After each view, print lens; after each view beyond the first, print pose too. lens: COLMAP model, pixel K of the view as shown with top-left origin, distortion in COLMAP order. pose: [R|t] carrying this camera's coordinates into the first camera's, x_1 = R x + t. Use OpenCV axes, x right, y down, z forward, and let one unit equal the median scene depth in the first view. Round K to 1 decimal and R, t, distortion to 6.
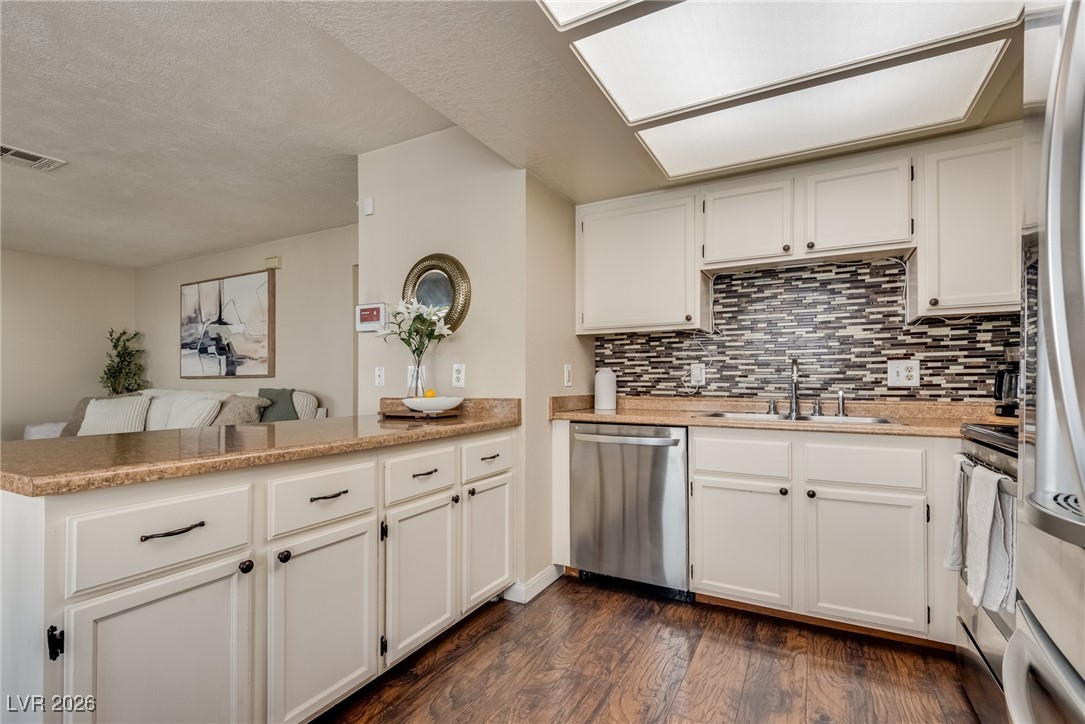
lens RADIAL K [[499.5, 0, 537.6], [0, 499.5, 377.5], [0, 0, 1]] dist [0.010388, -0.007199]
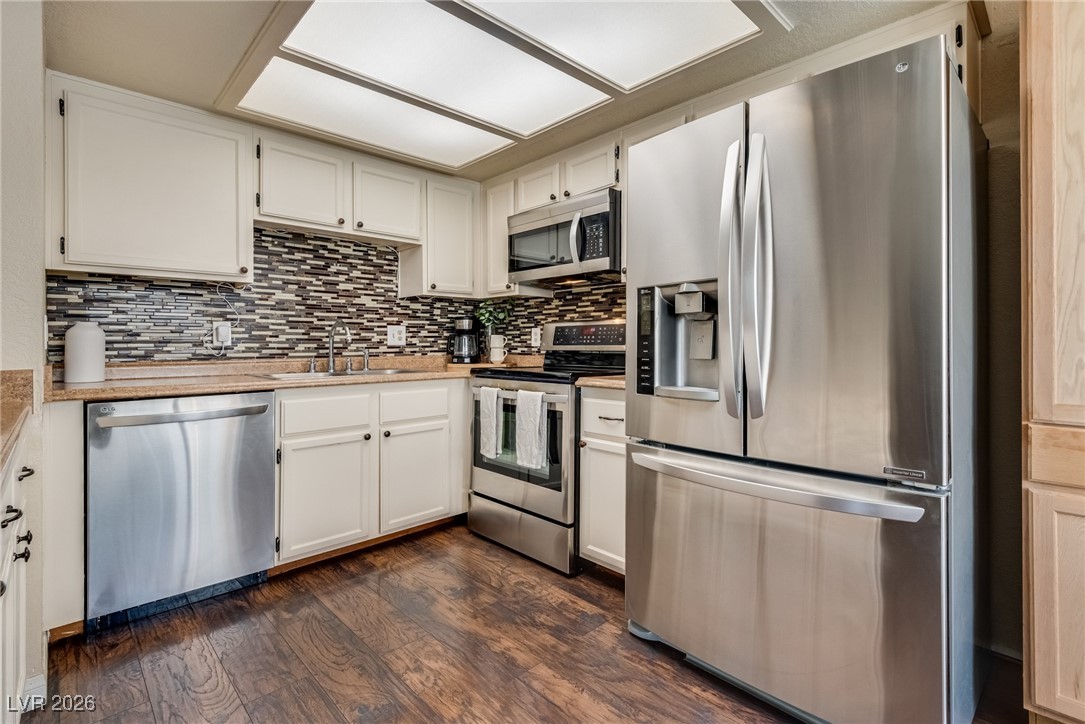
lens RADIAL K [[499.5, 0, 530.1], [0, 499.5, 344.0], [0, 0, 1]] dist [0.010388, -0.007199]
pose [[0.308492, -0.002477, 0.951224, -0.410964], [-0.004033, 0.999984, 0.003912, 0.007208], [-0.951218, -0.005043, 0.308477, 0.247361]]
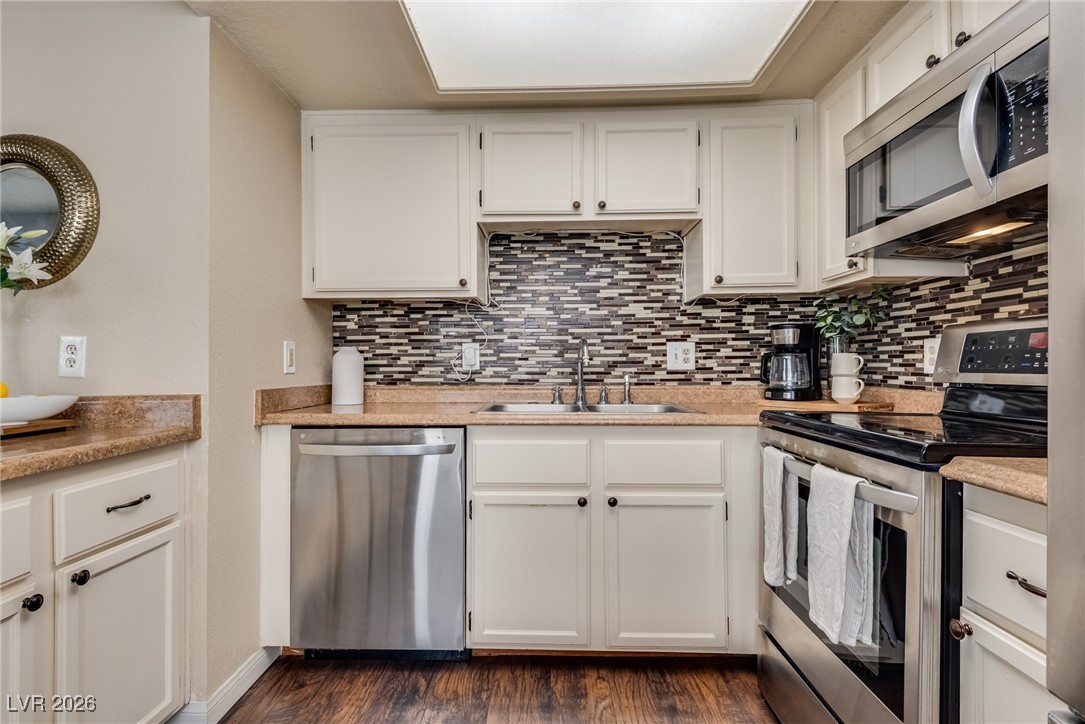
lens RADIAL K [[530.5, 0, 535.5], [0, 530.5, 358.2], [0, 0, 1]] dist [0.027196, -0.008045]
pose [[0.887271, 0.002941, 0.461240, 0.026202], [-0.000184, 0.999982, -0.006023, 0.001729], [-0.461249, 0.005259, 0.887255, 0.234427]]
